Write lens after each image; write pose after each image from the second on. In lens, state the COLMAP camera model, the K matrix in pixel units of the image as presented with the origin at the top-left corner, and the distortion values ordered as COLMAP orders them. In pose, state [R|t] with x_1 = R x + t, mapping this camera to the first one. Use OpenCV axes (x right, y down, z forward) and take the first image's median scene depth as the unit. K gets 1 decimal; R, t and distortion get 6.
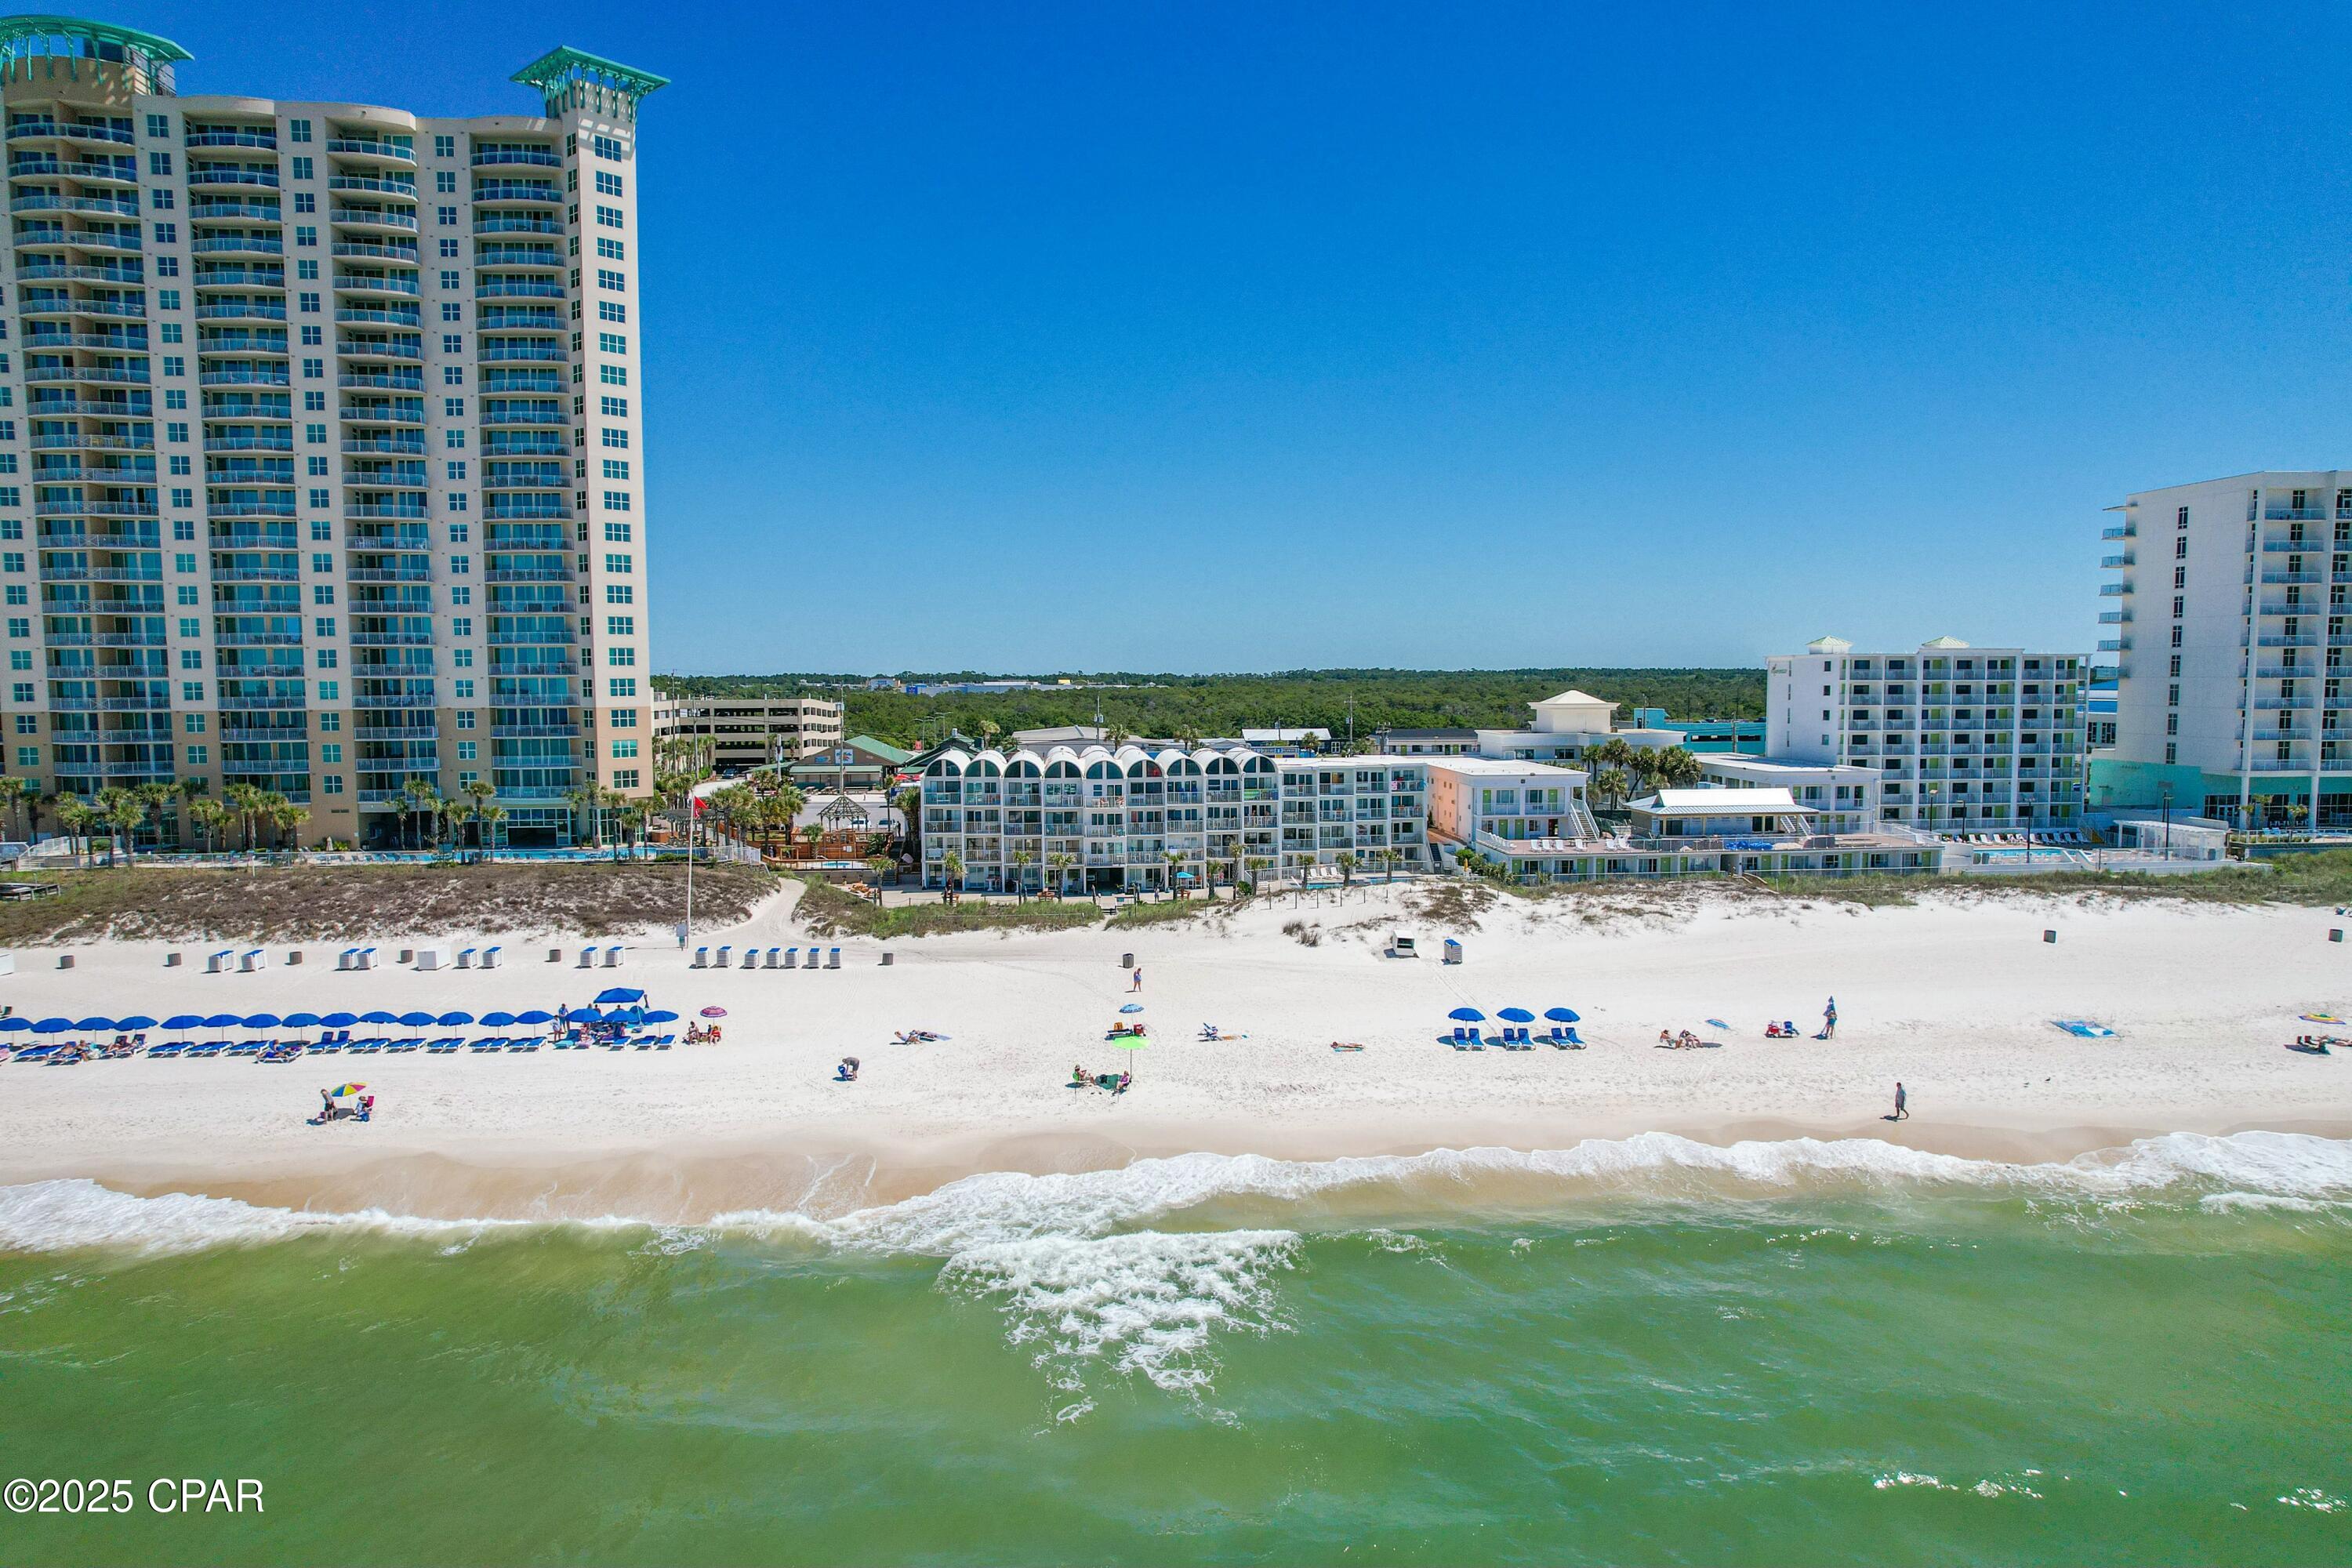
lens RADIAL K [[1517.1, 0, 1196.3], [0, 1517.1, 813.6], [0, 0, 1]] dist [-0.083797, 0.083604]
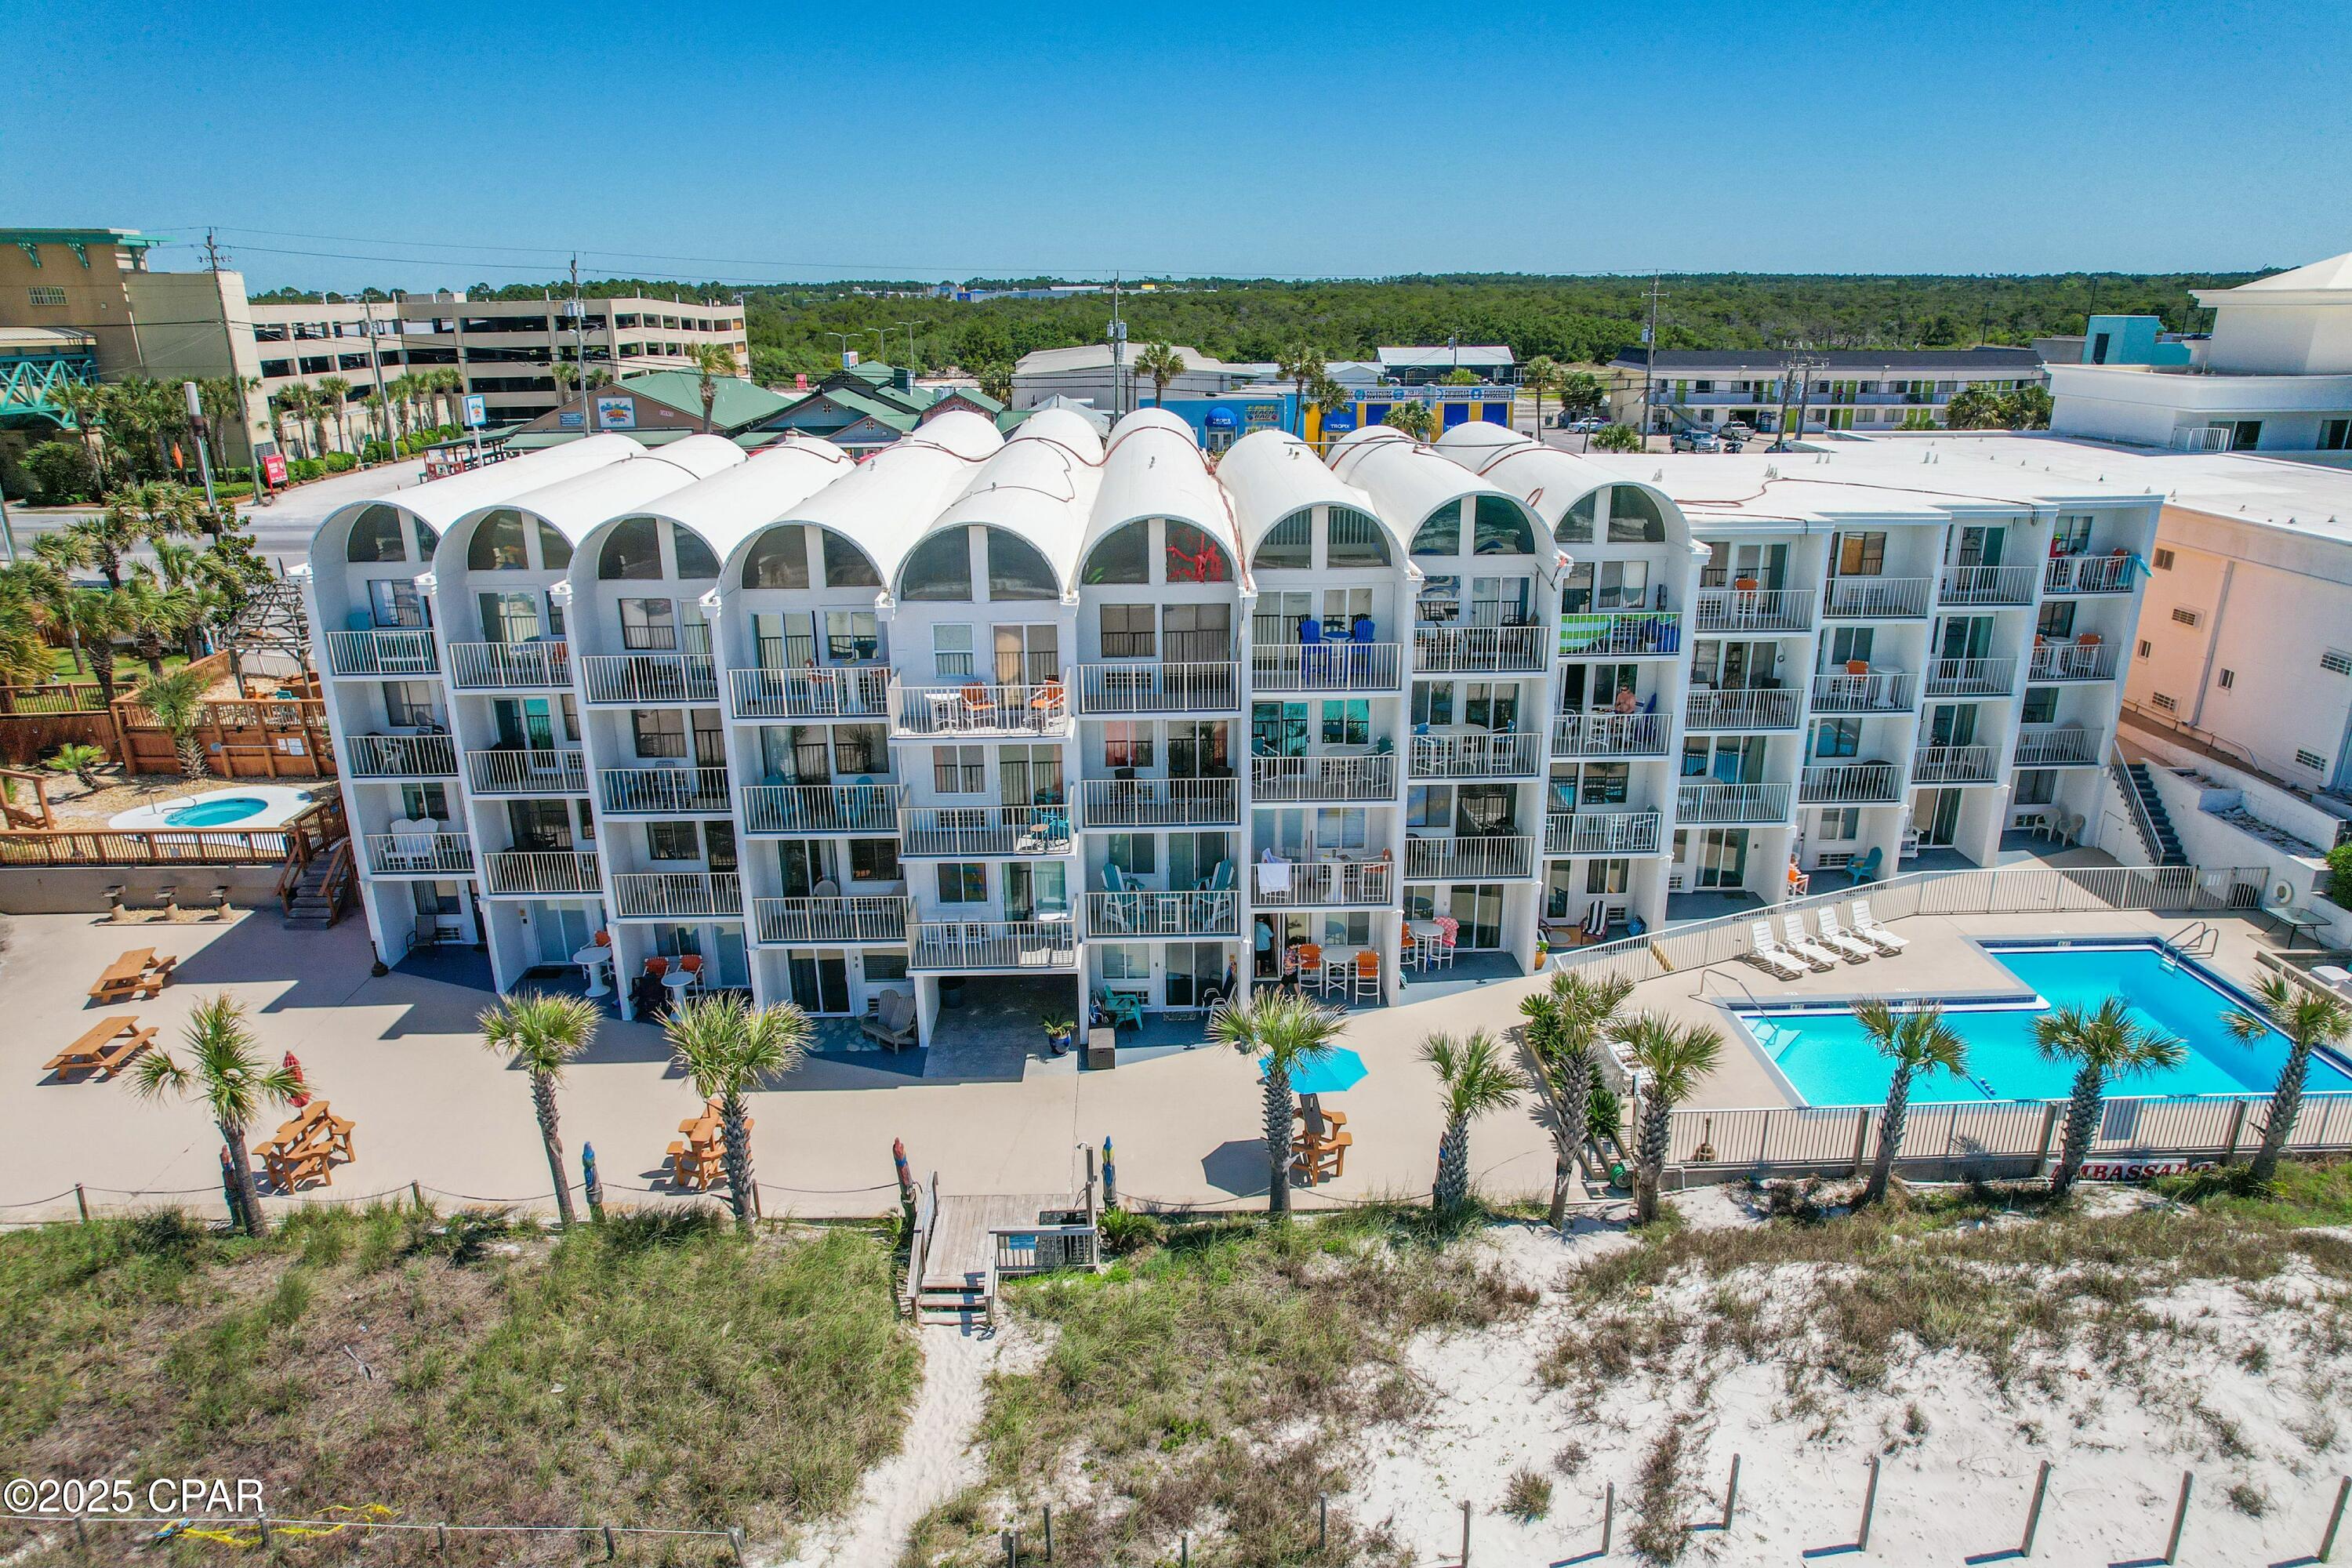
lens RADIAL K [[1517.1, 0, 1196.3], [0, 1517.1, 813.6], [0, 0, 1]] dist [-0.083797, 0.083604]
pose [[0.998031, 0.016991, -0.060378, -0.008735], [-0.001661, 0.969433, 0.245352, -0.031335], [0.062701, -0.244768, 0.967552, 0.505945]]
